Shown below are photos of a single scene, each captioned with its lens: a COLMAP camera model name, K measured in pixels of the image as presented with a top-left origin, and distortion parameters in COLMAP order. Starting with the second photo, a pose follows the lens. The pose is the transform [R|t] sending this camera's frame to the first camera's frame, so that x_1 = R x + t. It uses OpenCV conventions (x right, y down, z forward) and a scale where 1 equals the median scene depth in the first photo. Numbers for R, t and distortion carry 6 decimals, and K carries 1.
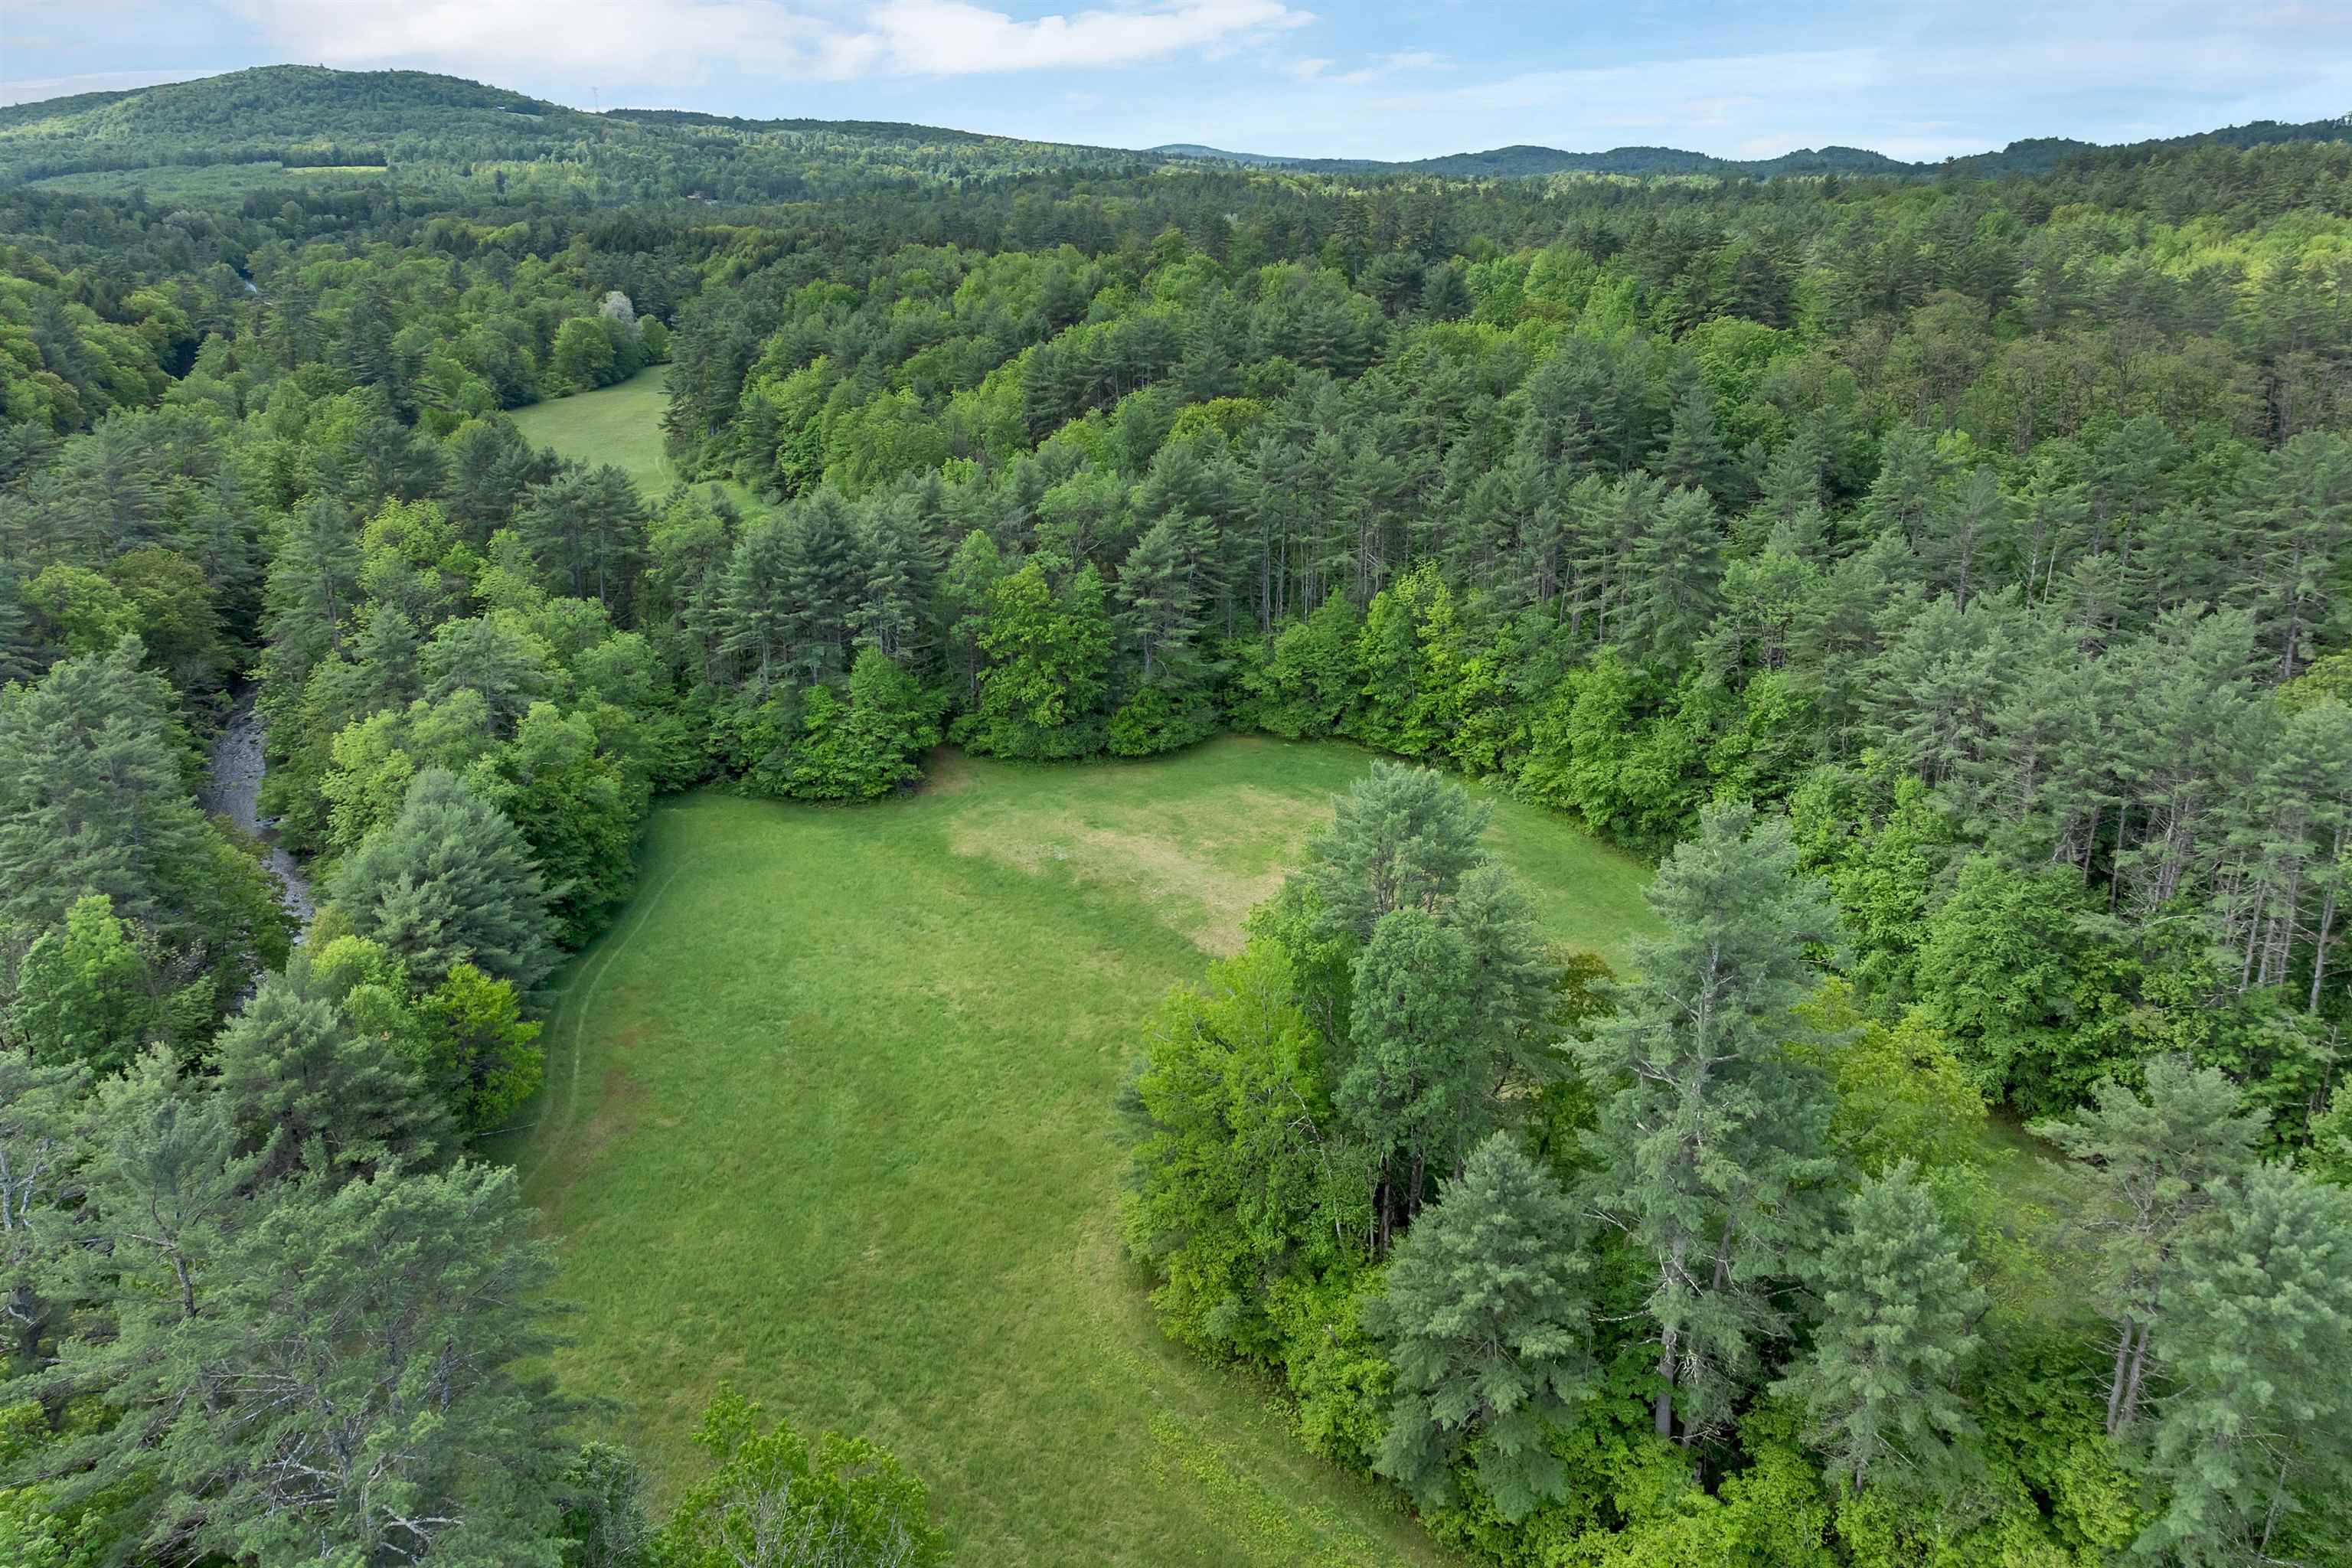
lens RADIAL K [[1676.2, 0, 1200.8], [0, 1676.2, 742.6], [0, 0, 1]] dist [-0.041780, 0.004687]
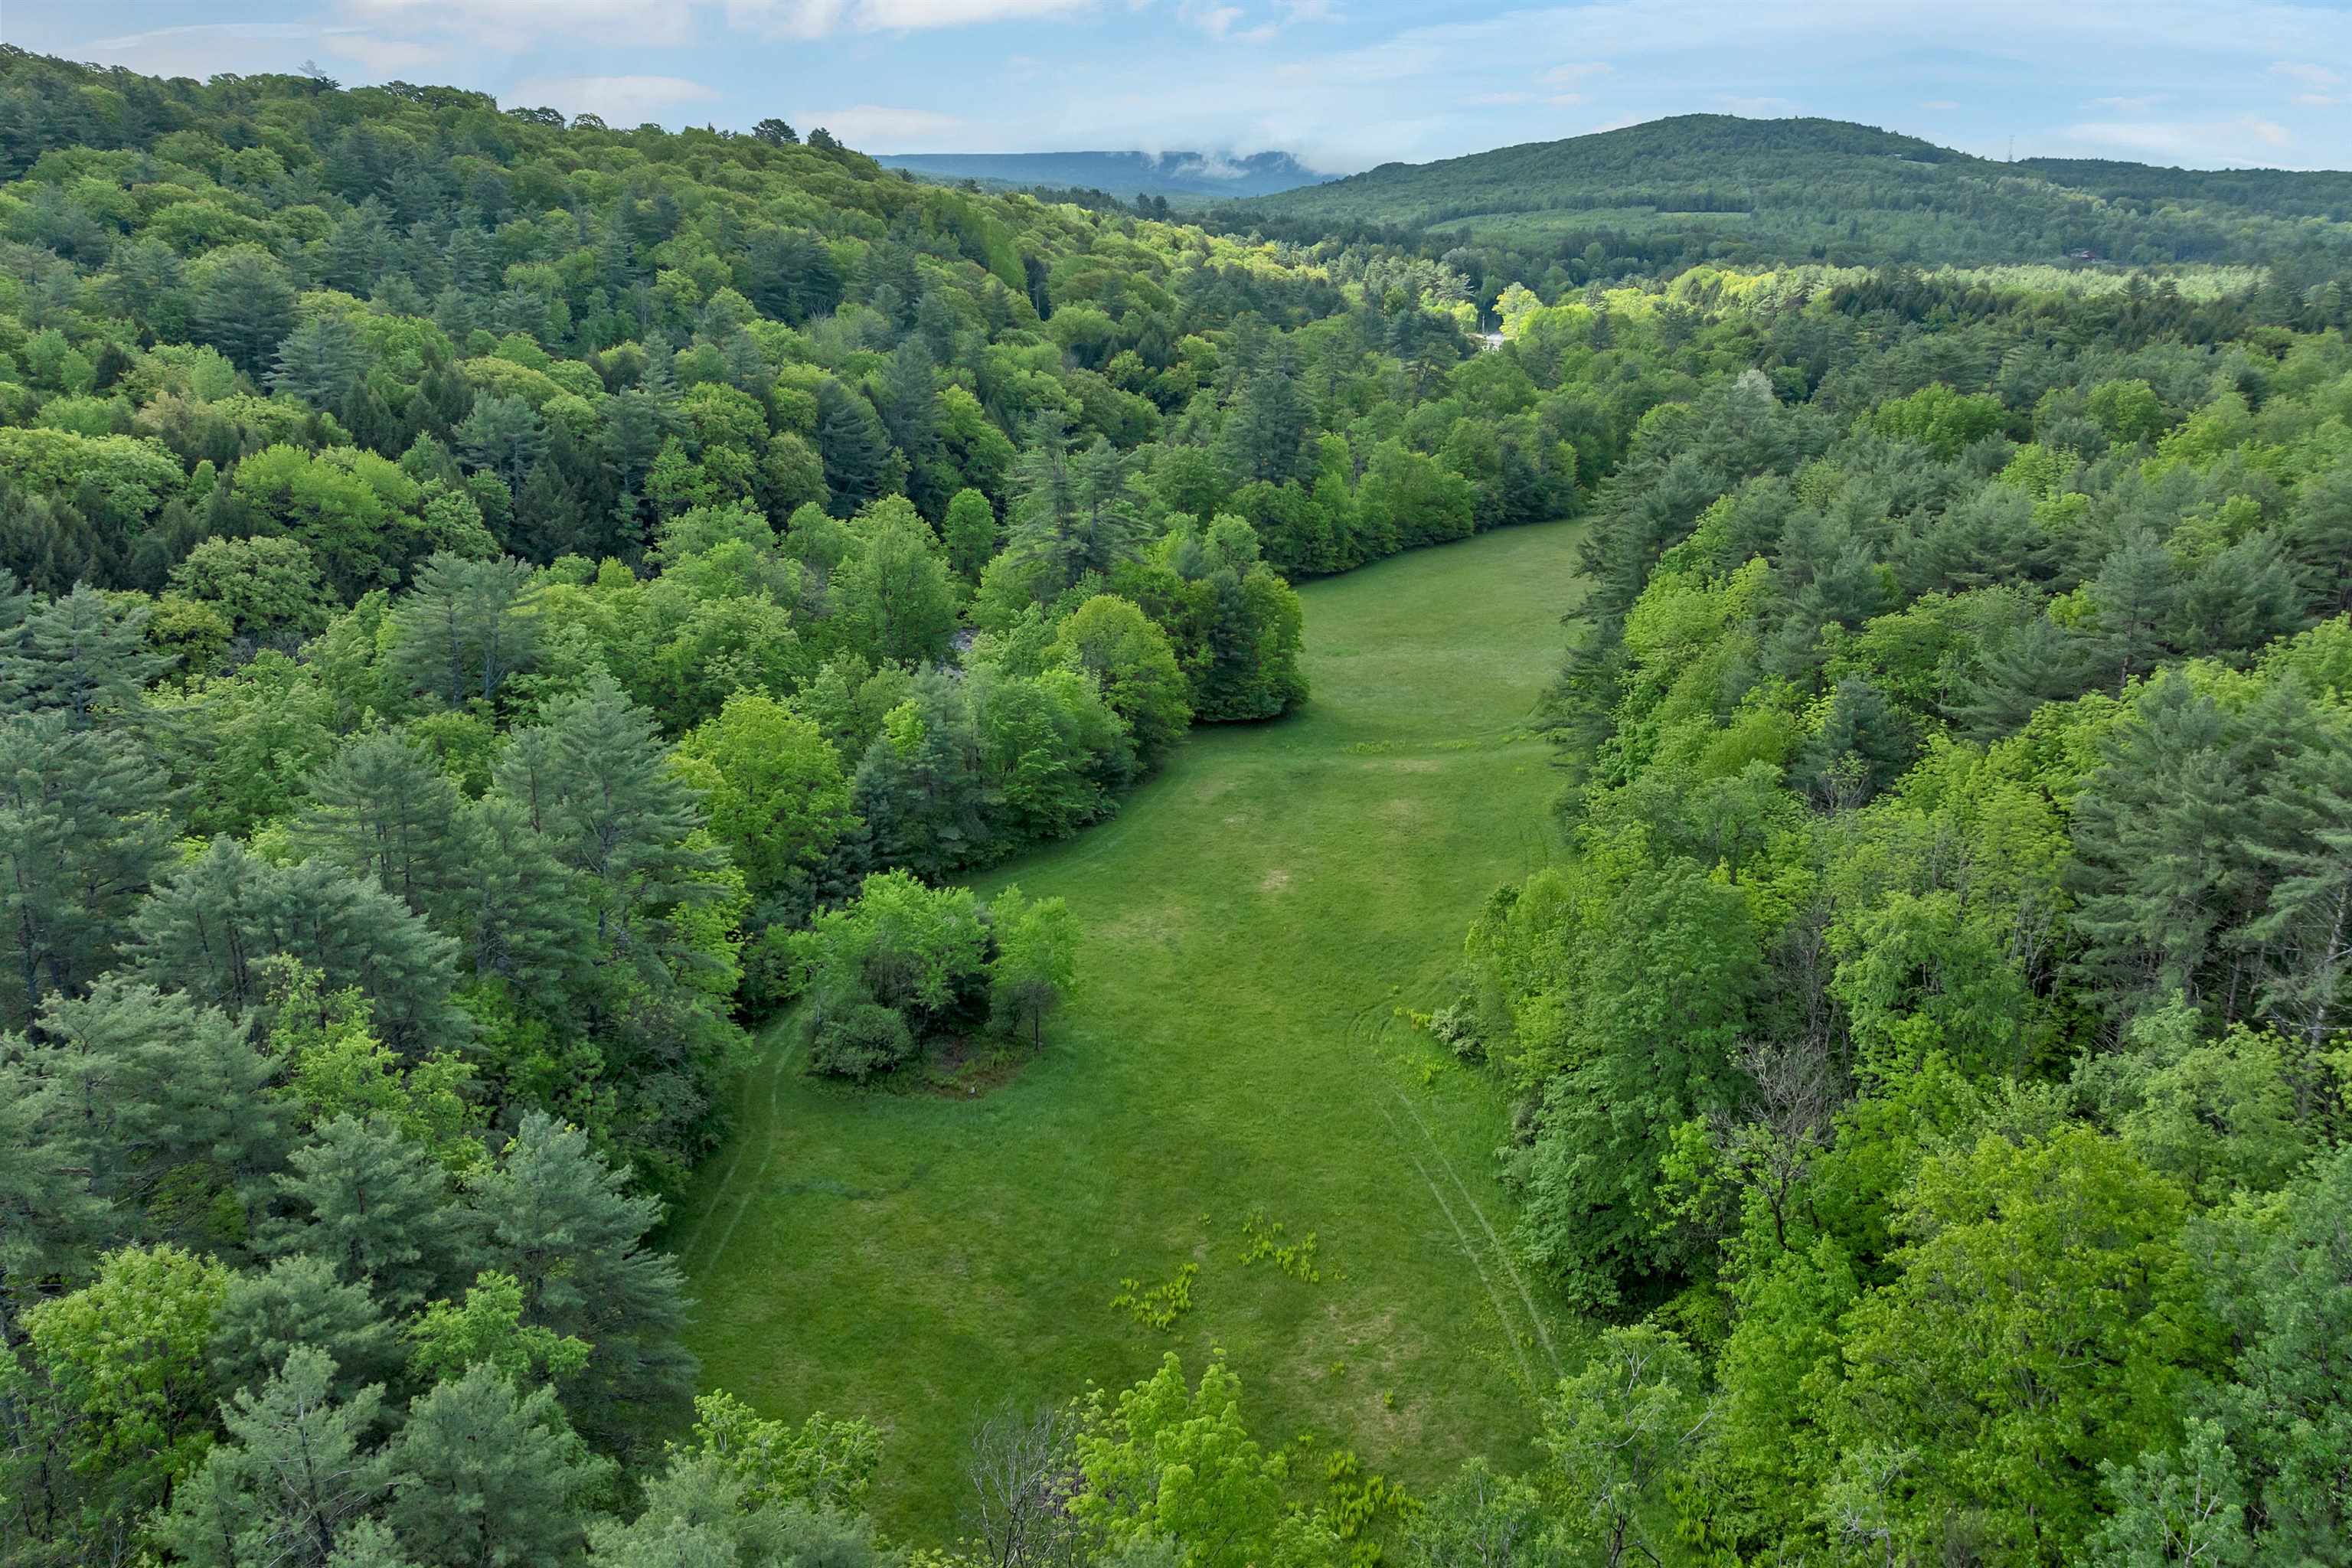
lens RADIAL K [[1689.9, 0, 1180.6], [0, 1689.9, 747.5], [0, 0, 1]] dist [-0.033573, -0.009149]
pose [[0.707108, 0.211489, -0.674737, -0.007309], [-0.231670, 0.970847, 0.061518, -0.102835], [0.668077, 0.112816, 0.735490, 0.328708]]
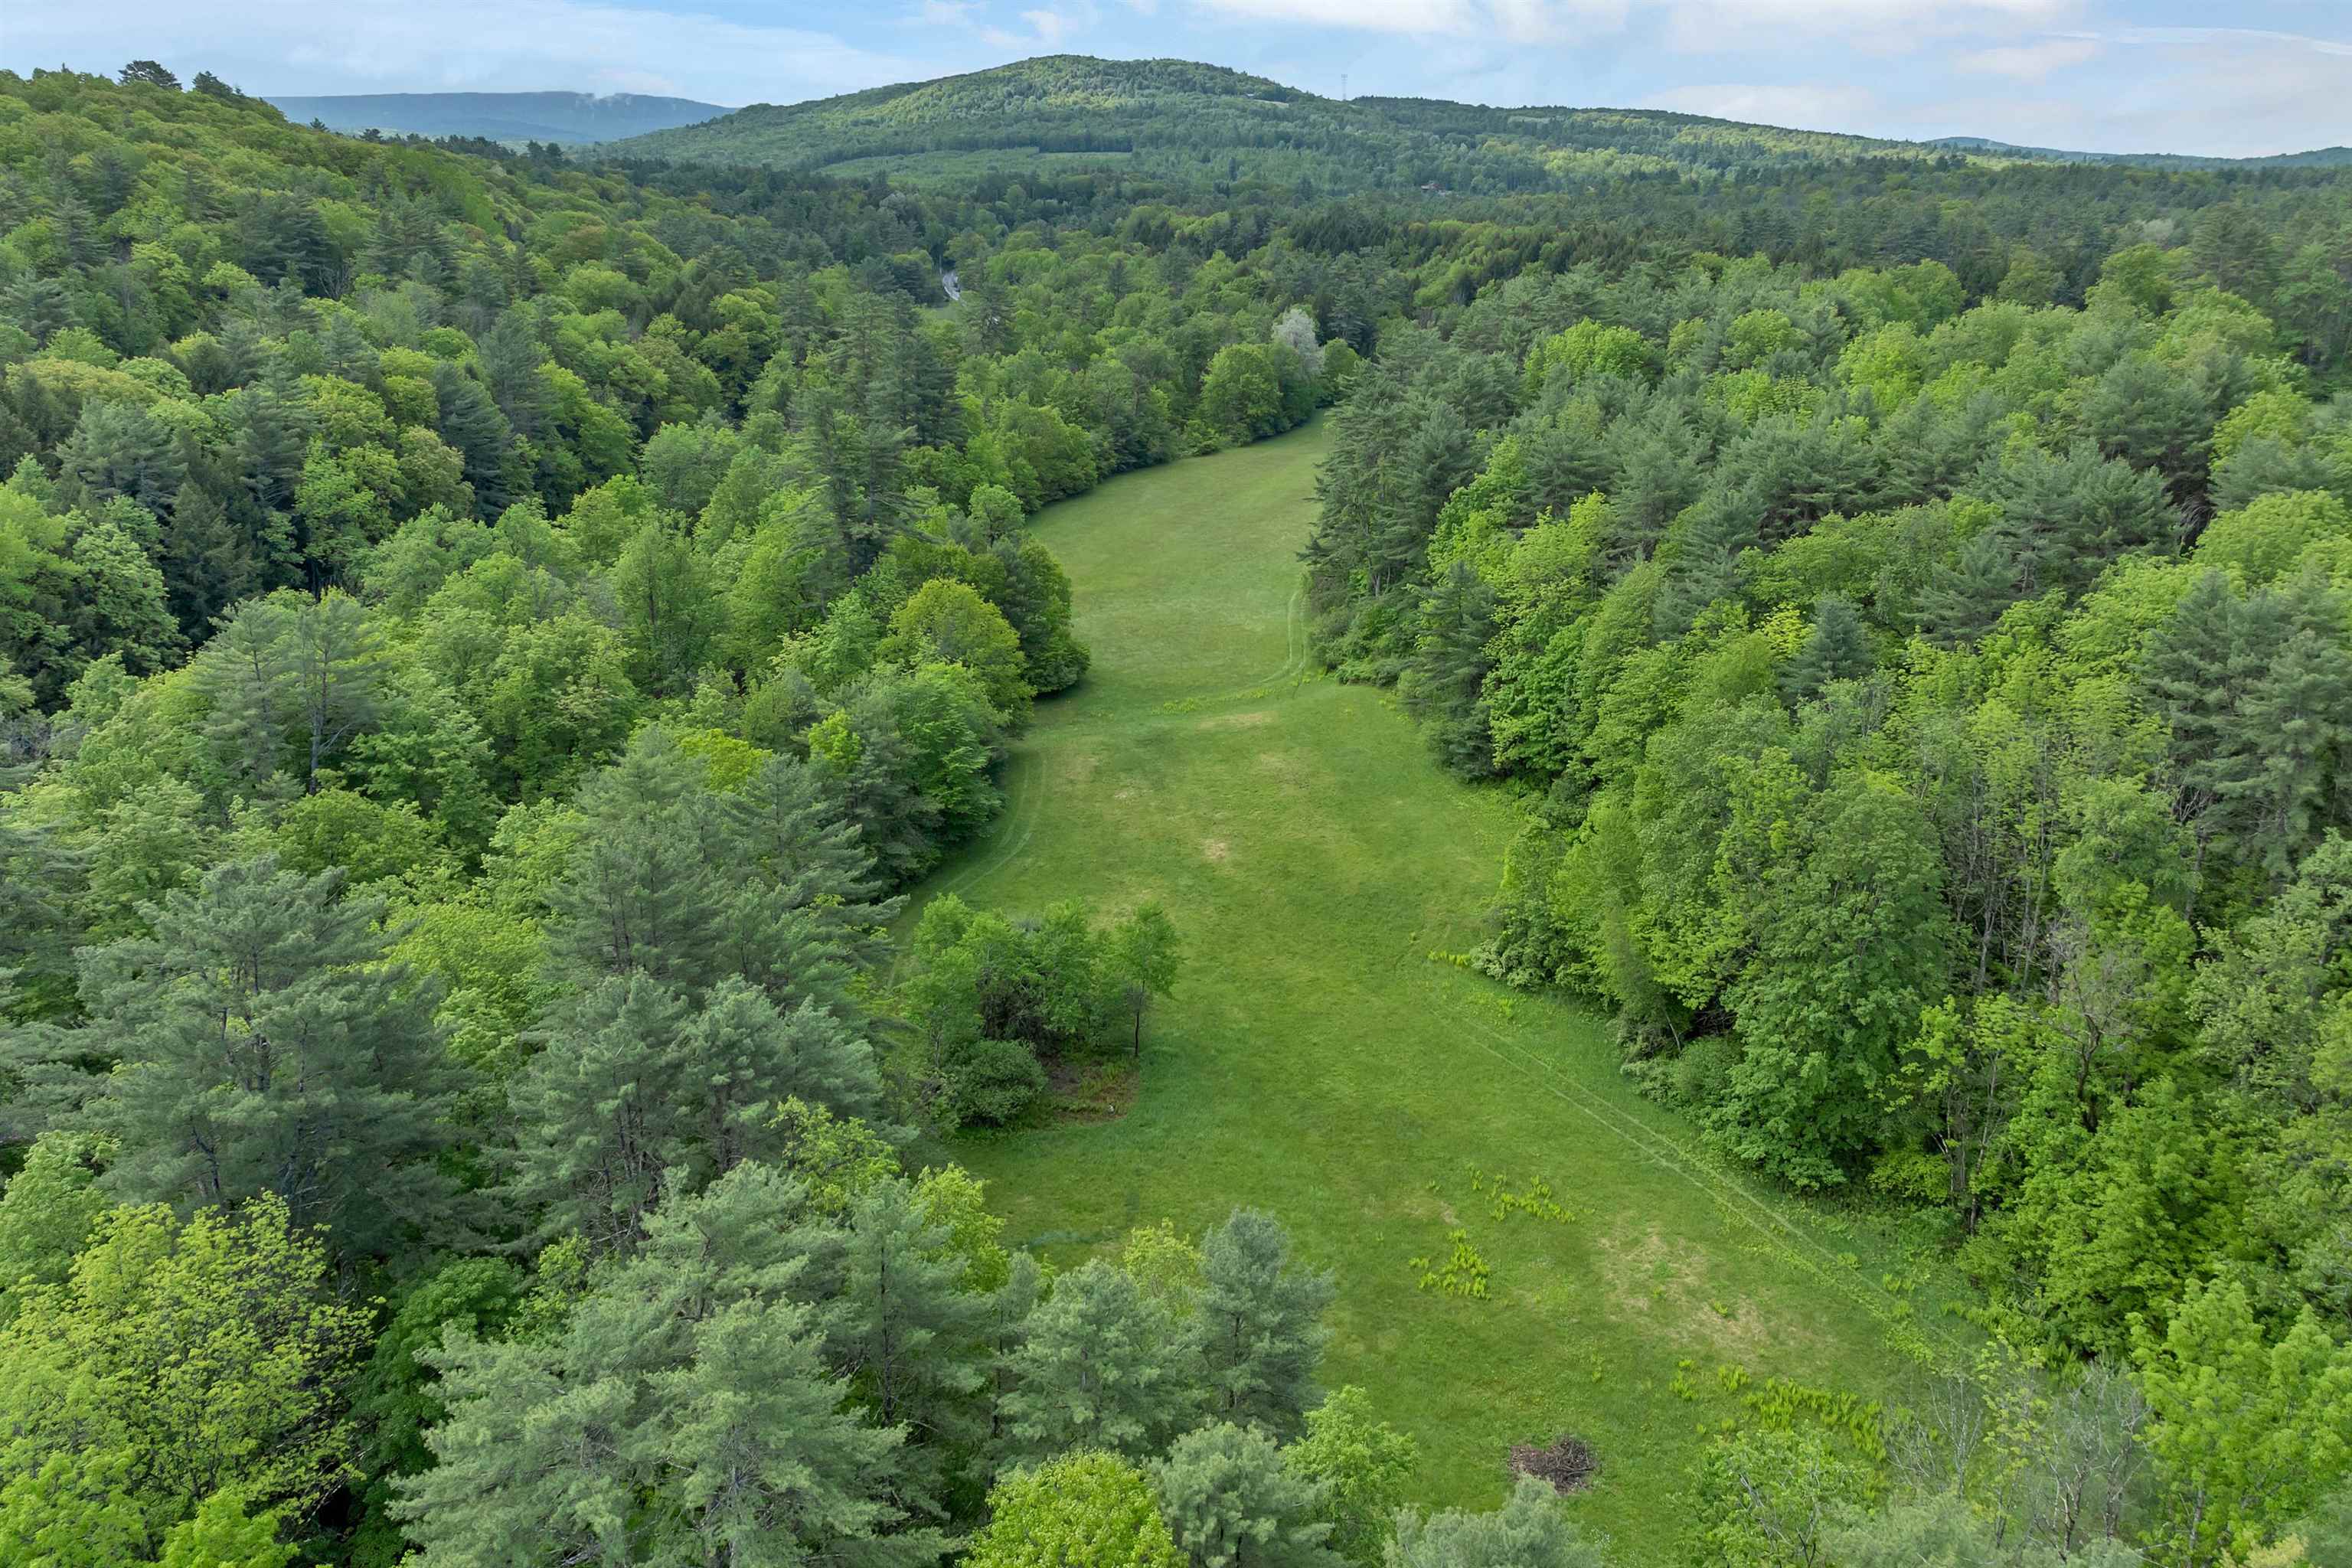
lens RADIAL K [[1689.9, 0, 1180.6], [0, 1689.9, 747.5], [0, 0, 1]] dist [-0.033573, -0.009149]
pose [[0.912015, 0.130530, -0.388833, -0.079112], [-0.128968, 0.991188, 0.030242, -0.092283], [0.389353, 0.022565, 0.920812, 0.286767]]
